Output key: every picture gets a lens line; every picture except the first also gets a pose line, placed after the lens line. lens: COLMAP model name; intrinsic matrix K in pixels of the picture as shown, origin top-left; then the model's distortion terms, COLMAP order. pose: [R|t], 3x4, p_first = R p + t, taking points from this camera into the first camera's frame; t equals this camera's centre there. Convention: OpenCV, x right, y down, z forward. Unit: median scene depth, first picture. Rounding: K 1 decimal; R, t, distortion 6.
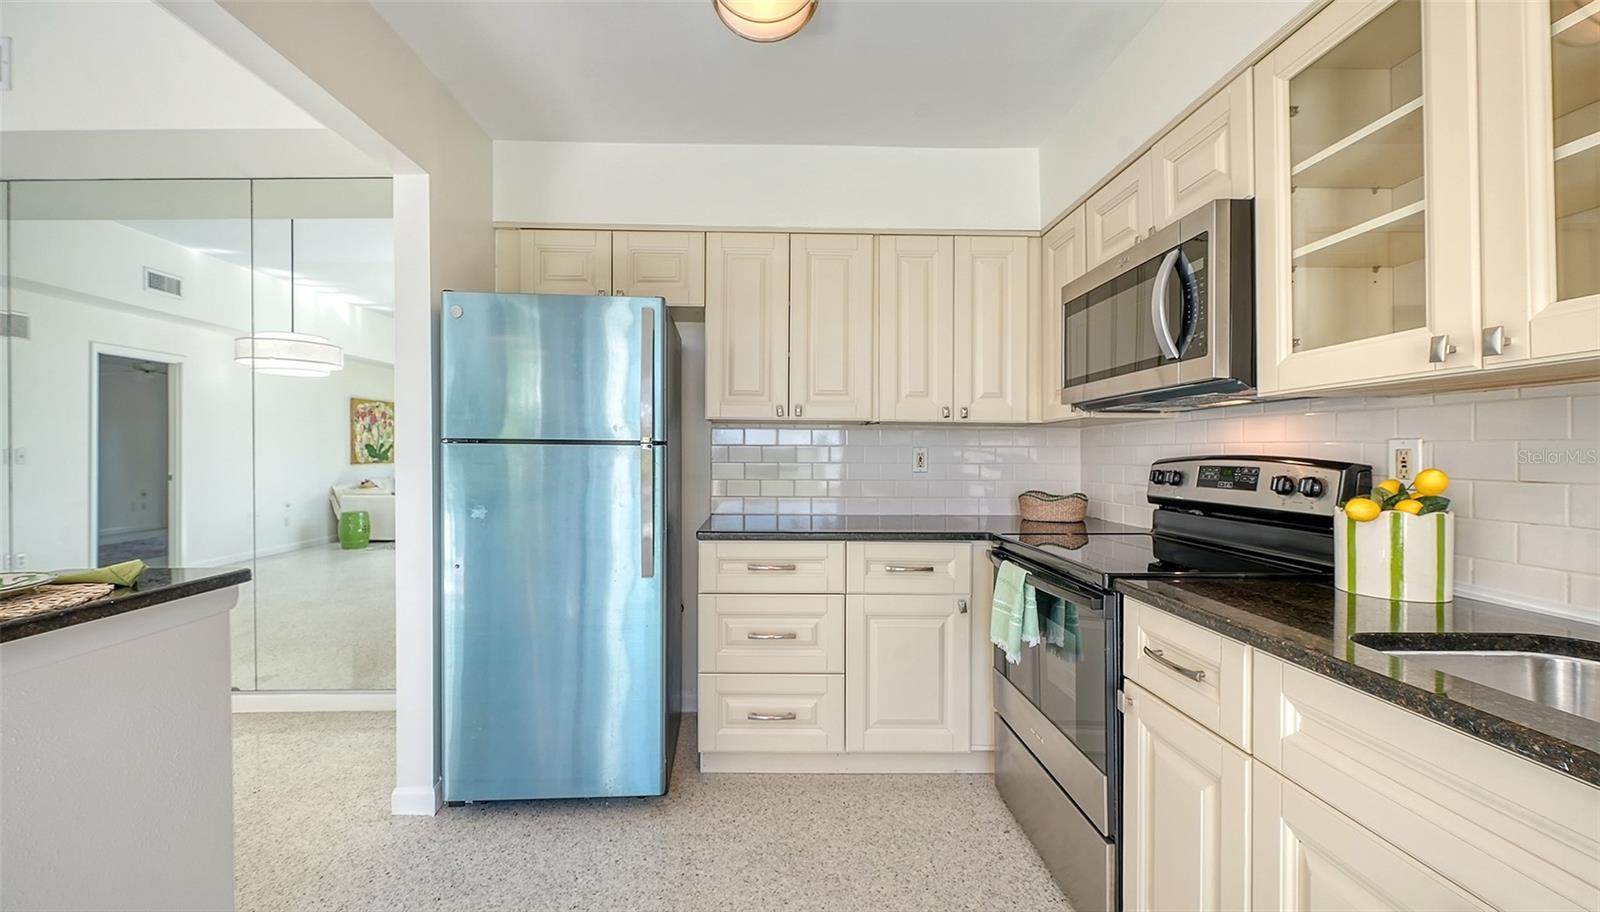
lens RADIAL K [[638.1, 0, 789.0], [0, 638.1, 445.9], [0, 0, 1]] dist [0.001423, -0.000496]
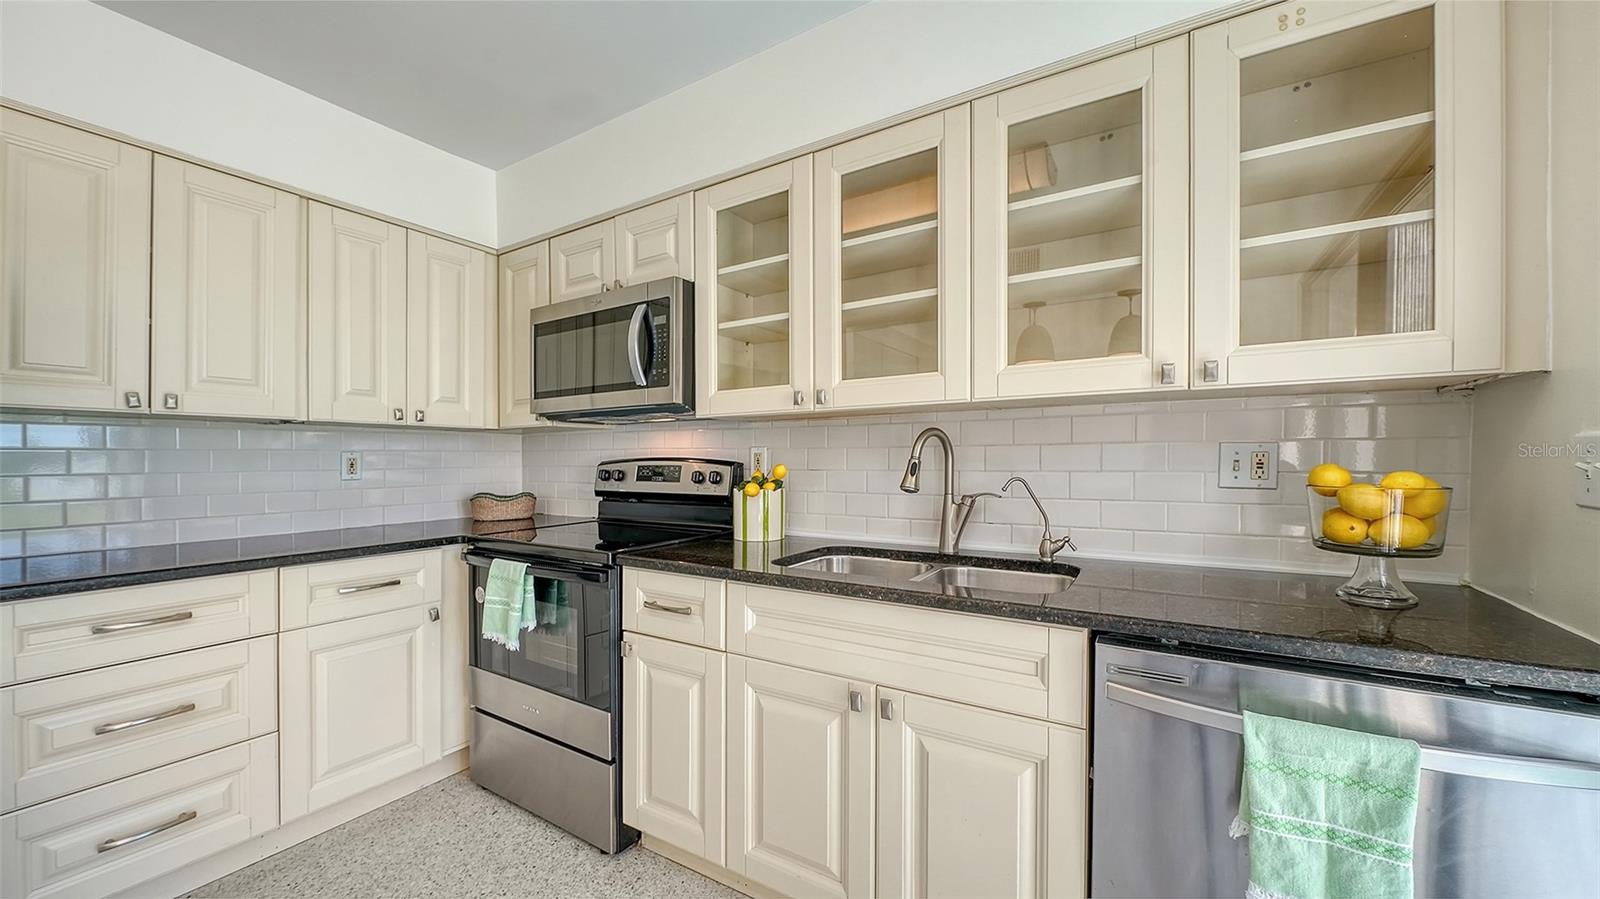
lens RADIAL K [[579.7, 0, 807.2], [0, 579.7, 457.3], [0, 0, 1]] dist [-0.001585, -0.000304]
pose [[0.538755, -0.008439, 0.842420, -0.198862], [-0.002091, 0.999933, 0.011354, -0.000745], [-0.842460, -0.007879, 0.538701, 0.046901]]
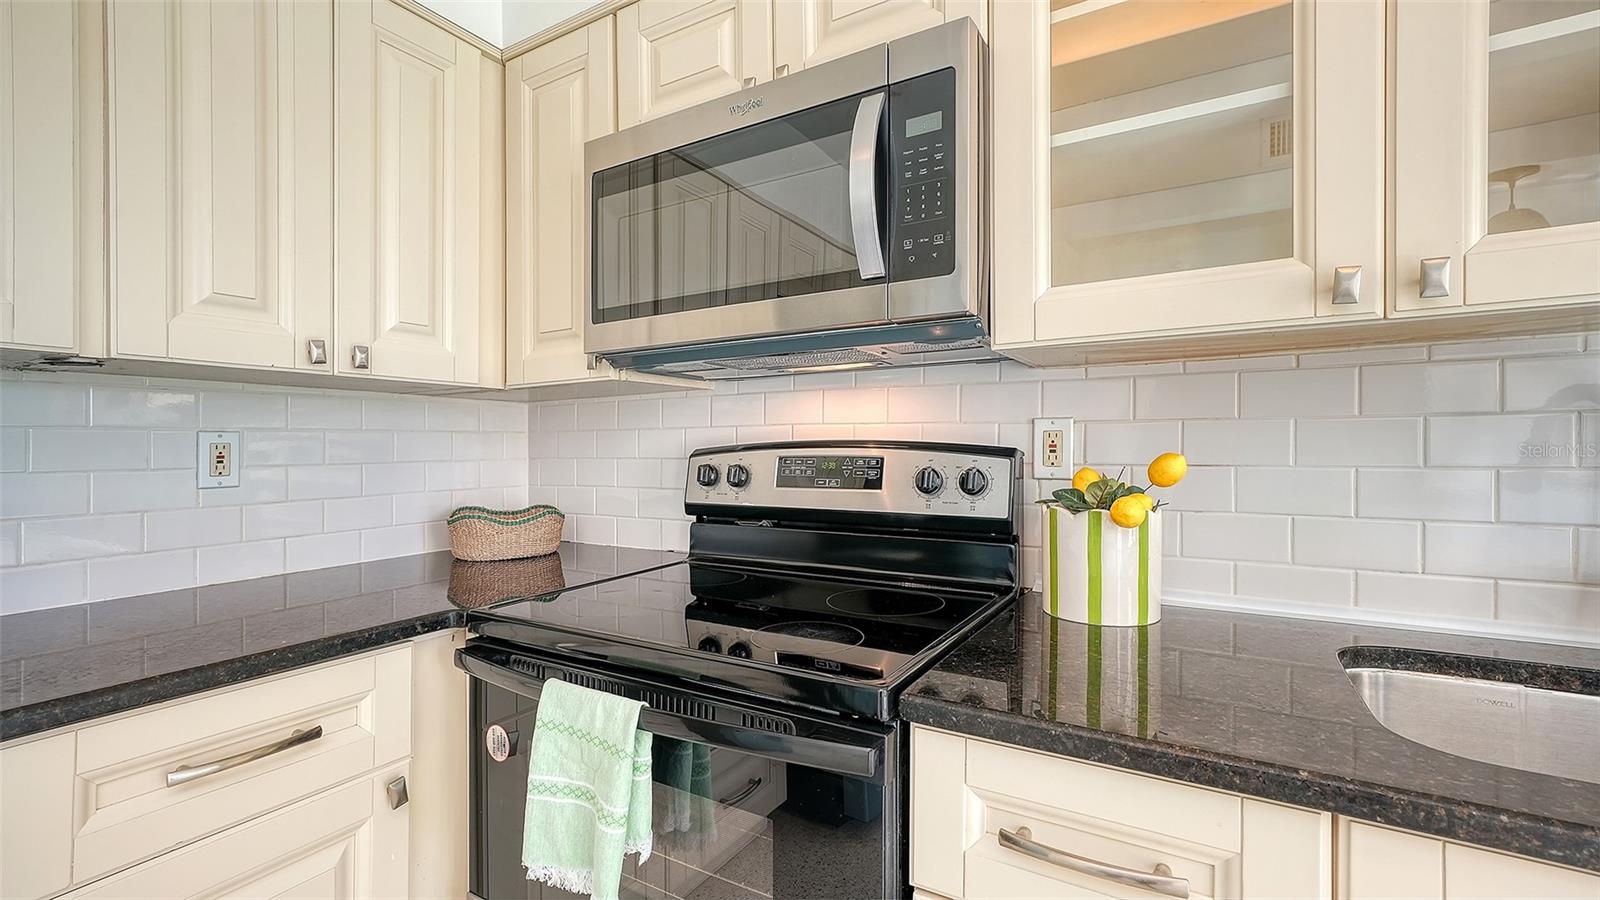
lens RADIAL K [[678.6, 0, 799.5], [0, 678.6, 438.9], [0, 0, 1]] dist [-0.000028, 0.000037]
pose [[0.526536, -0.003960, 0.850144, 0.025922], [0.001396, 0.999992, 0.003794, 0.009249], [-0.850152, -0.000811, 0.526537, 0.617289]]
